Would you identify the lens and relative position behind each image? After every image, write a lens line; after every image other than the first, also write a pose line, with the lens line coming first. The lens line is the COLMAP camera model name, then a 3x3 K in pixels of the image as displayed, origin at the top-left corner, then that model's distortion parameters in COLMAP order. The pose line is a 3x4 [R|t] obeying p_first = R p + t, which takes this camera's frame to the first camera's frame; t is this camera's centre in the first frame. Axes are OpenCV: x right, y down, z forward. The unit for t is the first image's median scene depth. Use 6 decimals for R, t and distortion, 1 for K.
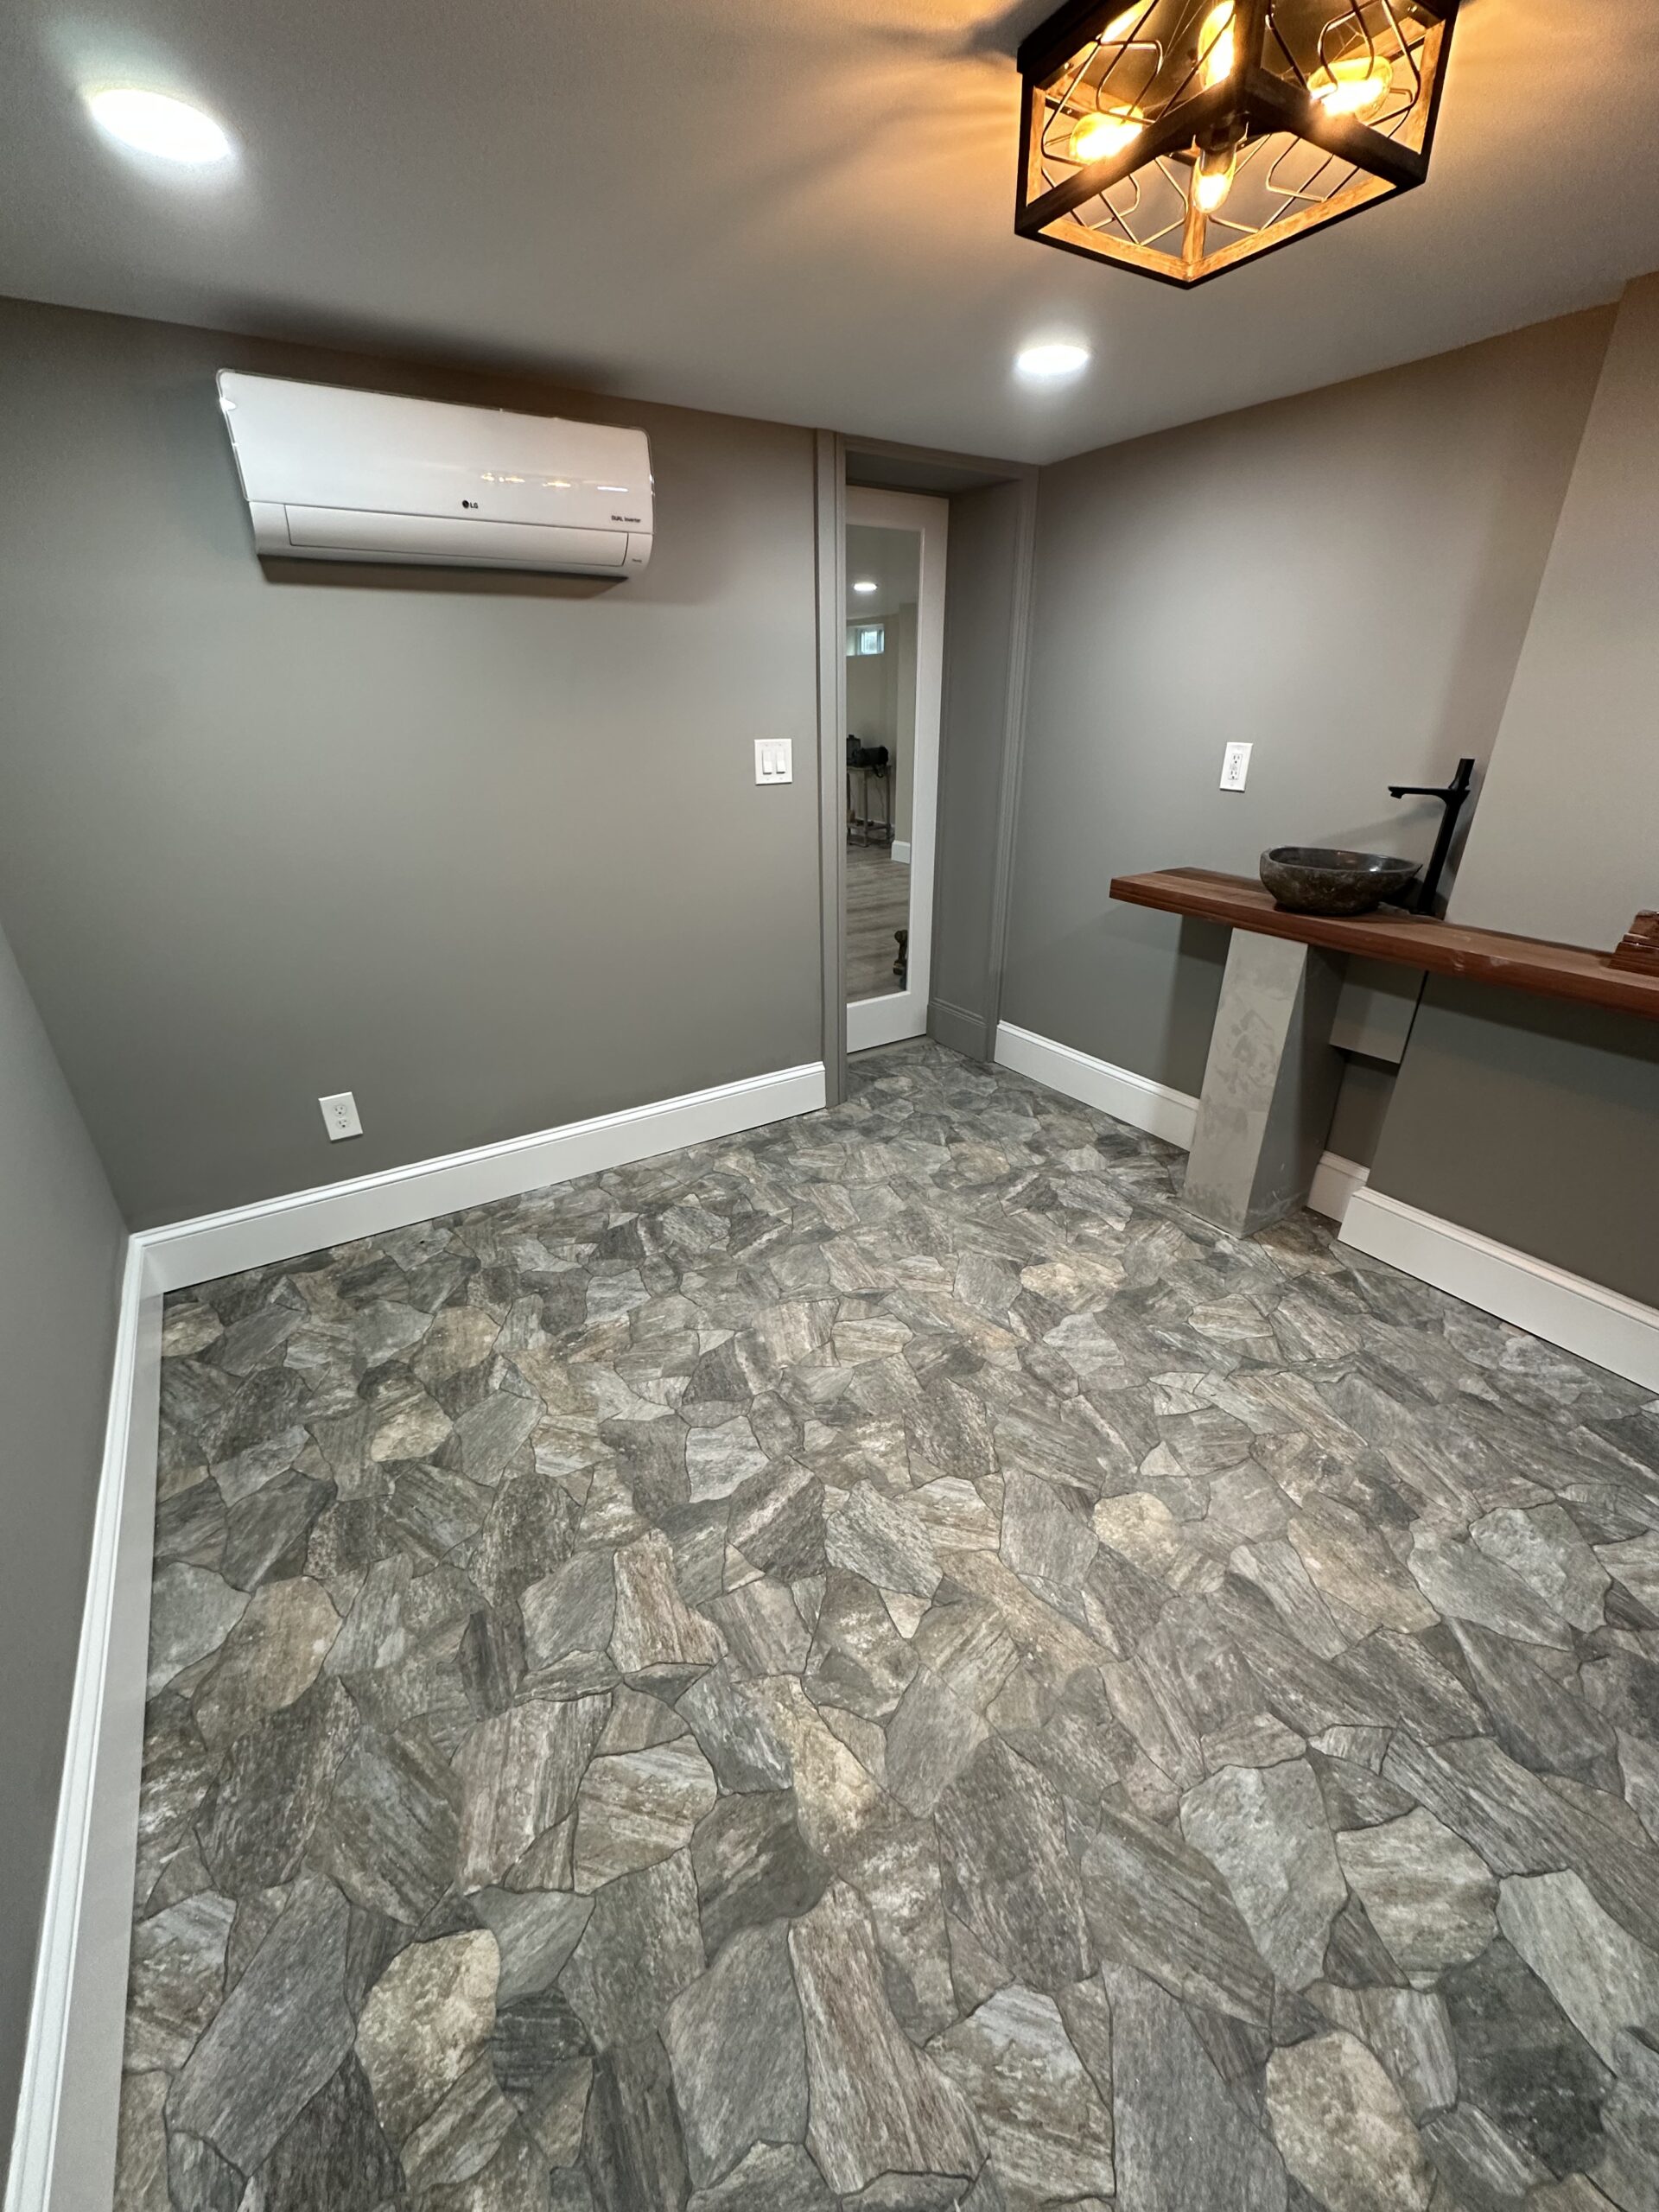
lens RADIAL K [[878.1, 0, 823.4], [0, 878.1, 1100.4], [0, 0, 1]] dist [-0.002554, -0.000094]
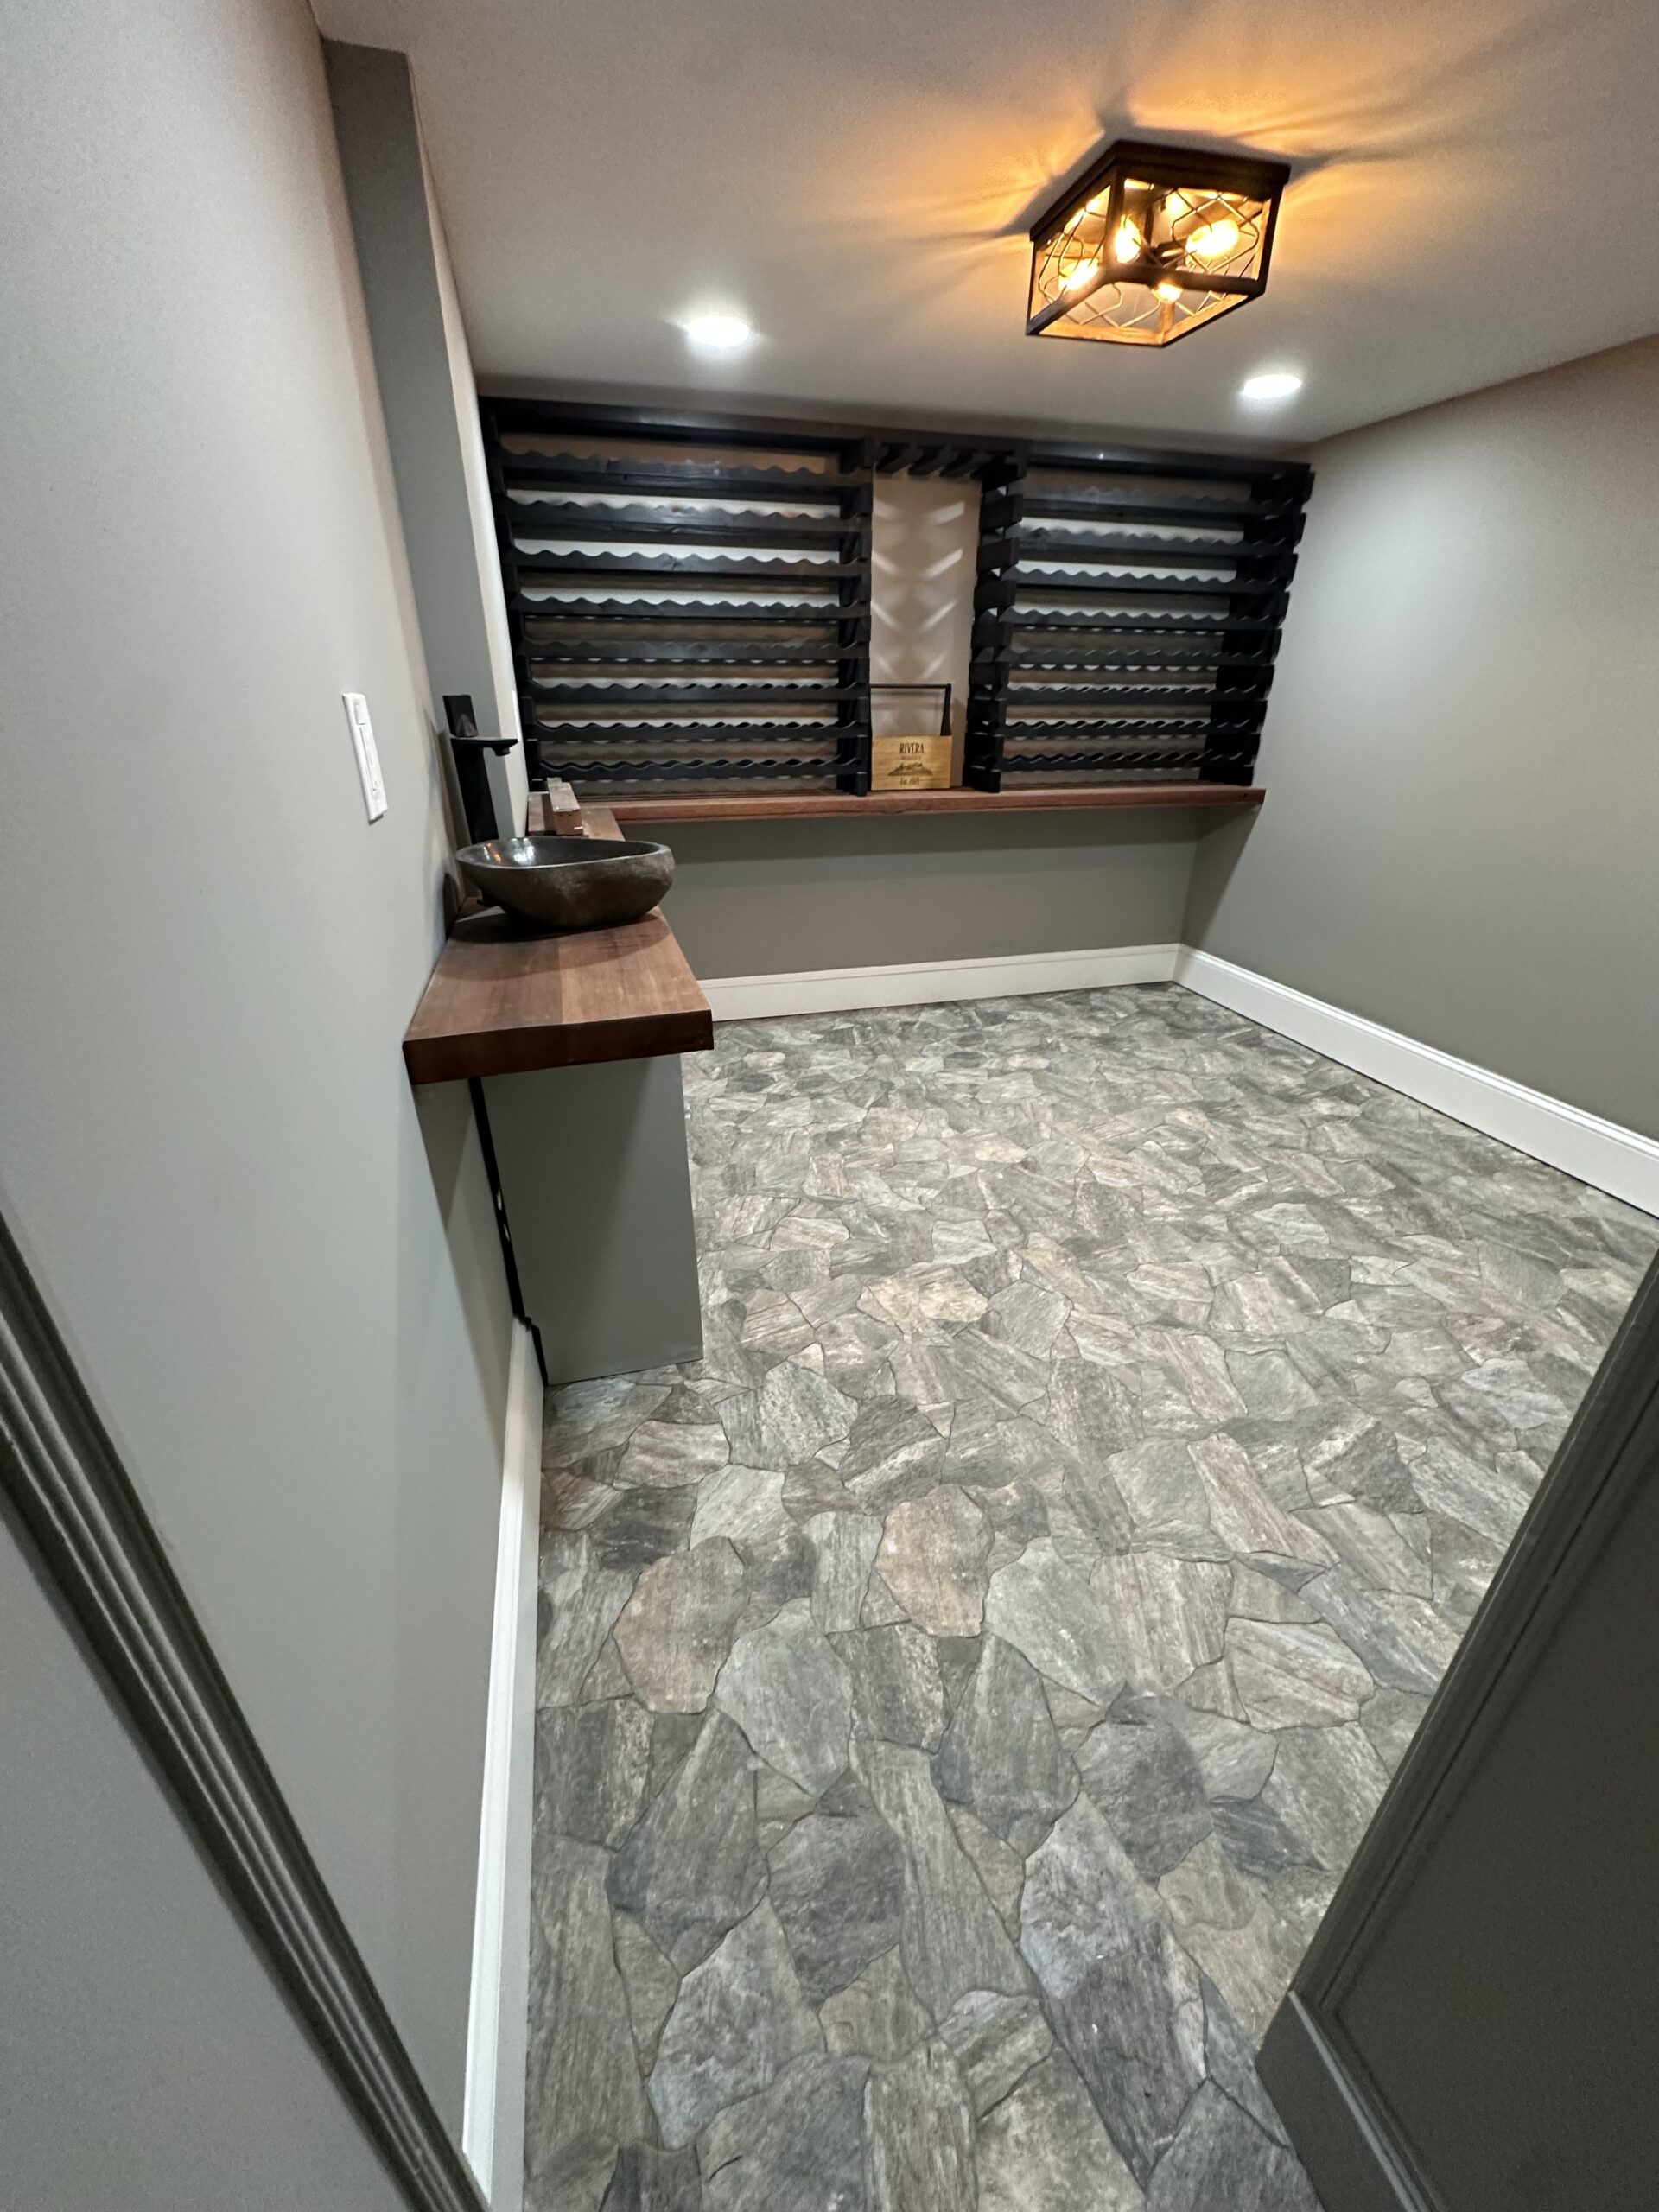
lens RADIAL K [[878.1, 0, 830.3], [0, 878.1, 1105.1], [0, 0, 1]] dist [-0.002554, -0.000094]
pose [[-0.958008, -0.121386, 0.259783, 0.217450], [0.123582, 0.642731, 0.756059, -0.751833], [-0.258745, 0.756414, -0.600740, 1.778622]]
